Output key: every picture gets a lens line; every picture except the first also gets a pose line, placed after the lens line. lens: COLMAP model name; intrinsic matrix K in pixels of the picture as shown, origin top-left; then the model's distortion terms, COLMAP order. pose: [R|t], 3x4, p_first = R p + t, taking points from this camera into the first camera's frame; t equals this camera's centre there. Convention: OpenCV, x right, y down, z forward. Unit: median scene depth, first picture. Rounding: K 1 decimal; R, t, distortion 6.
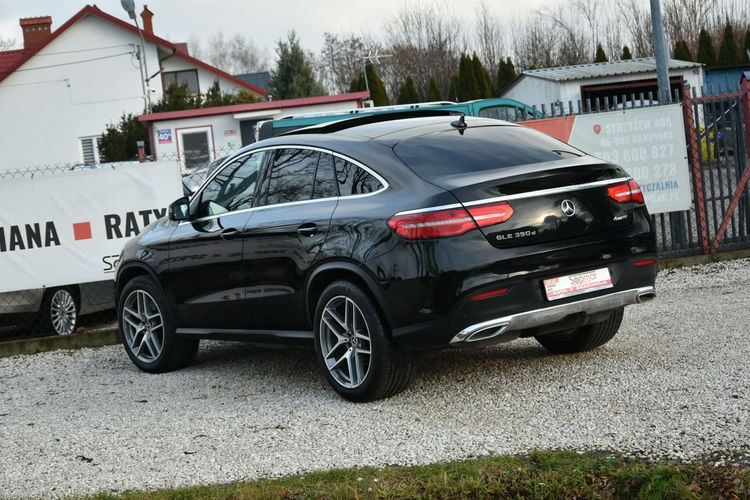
lens RADIAL K [[1461.6, 0, 364.0], [0, 1461.6, 250.0], [0, 0, 1]] dist [-0.035817, 0.000000]
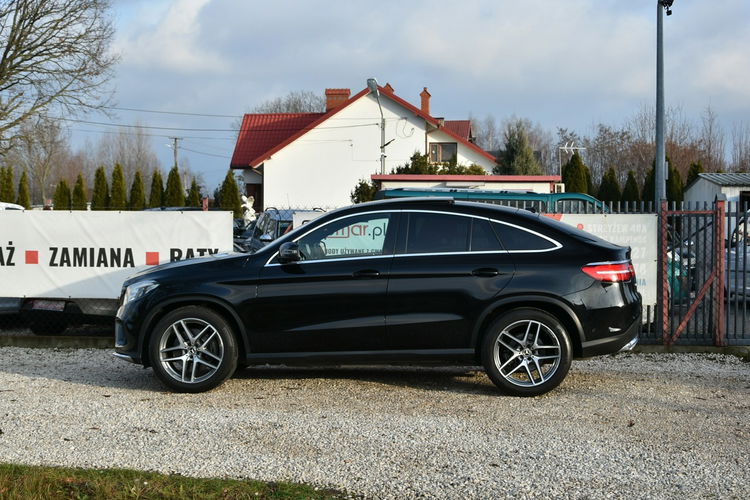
lens RADIAL K [[1190.9, 0, 354.0], [0, 1190.9, 262.4], [0, 0, 1]] dist [-0.049347, 0.000000]
pose [[0.968584, 0.123893, -0.215626, 0.229018], [-0.128832, 0.991626, -0.008945, -0.026068], [0.212712, 0.036444, 0.976435, 0.025890]]
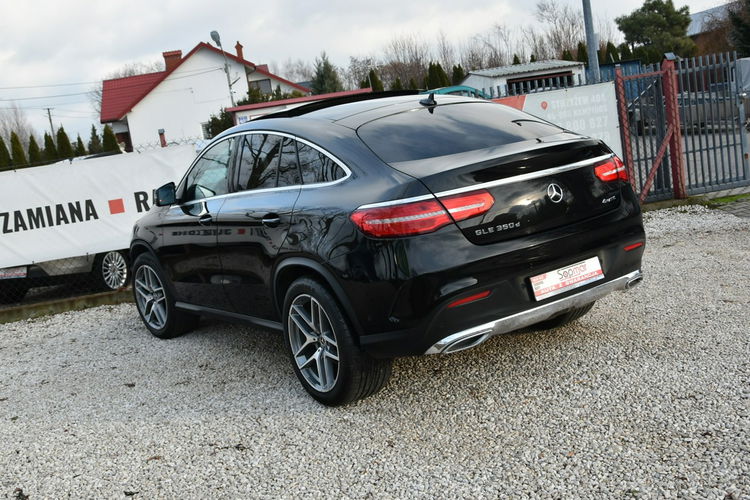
lens RADIAL K [[829.4, 0, 373.2], [0, 829.4, 257.3], [0, 0, 1]] dist [-0.046438, 0.000000]
pose [[0.999398, -0.033749, -0.008049, 0.024274], [0.034342, 0.995272, 0.090853, -0.029042], [0.004945, -0.091075, 0.995832, 0.366622]]
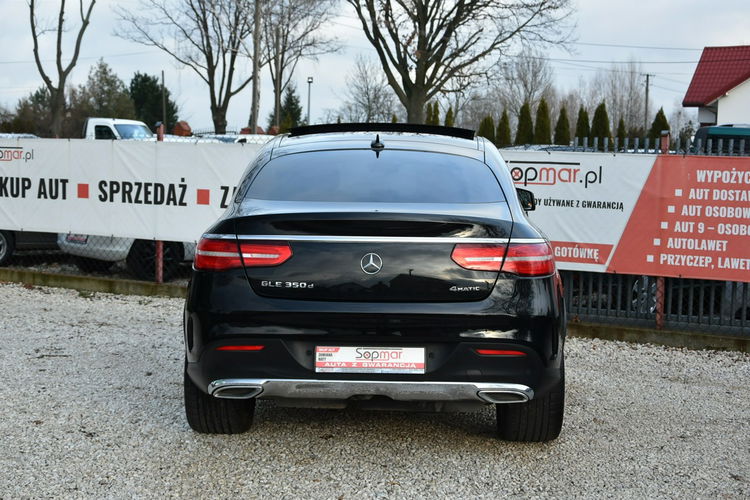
lens RADIAL K [[1190.9, 0, 371.6], [0, 1190.9, 281.5], [0, 0, 1]] dist [-0.049347, 0.000000]
pose [[0.811346, 0.192323, -0.552023, 0.364323], [-0.155867, 0.981316, 0.112798, -0.067605], [0.563402, -0.005476, 0.826164, 0.342925]]
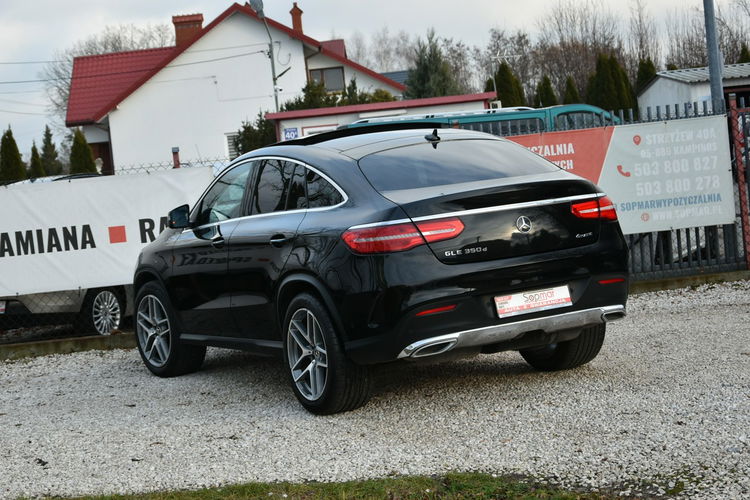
lens RADIAL K [[1461.6, 0, 361.7], [0, 1461.6, 270.6], [0, 0, 1]] dist [-0.035817, 0.000000]
pose [[0.993449, 0.020474, -0.112427, 0.104215], [-0.018639, 0.999676, 0.017353, -0.009659], [0.112746, -0.015144, 0.993508, 0.005350]]
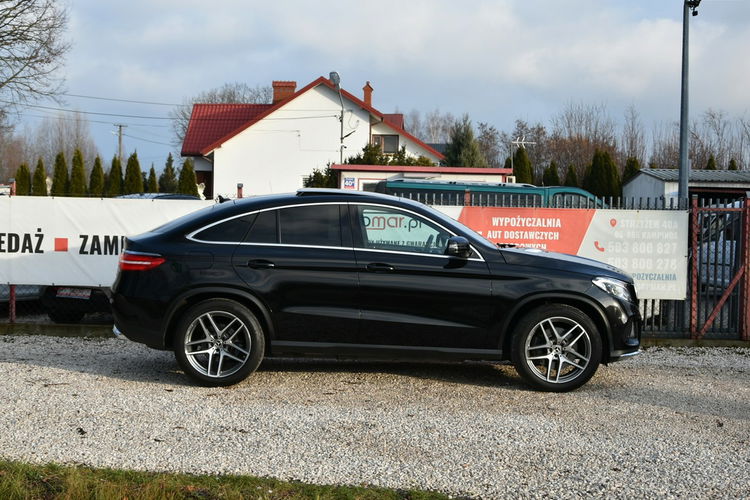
lens RADIAL K [[1125.5, 0, 357.9], [0, 1125.5, 267.7], [0, 0, 1]] dist [-0.044490, 0.000000]
pose [[0.979000, 0.139309, -0.148839, 0.114563], [-0.140827, 0.990034, 0.000341, -0.019489], [0.147403, 0.020627, 0.988861, 0.065508]]
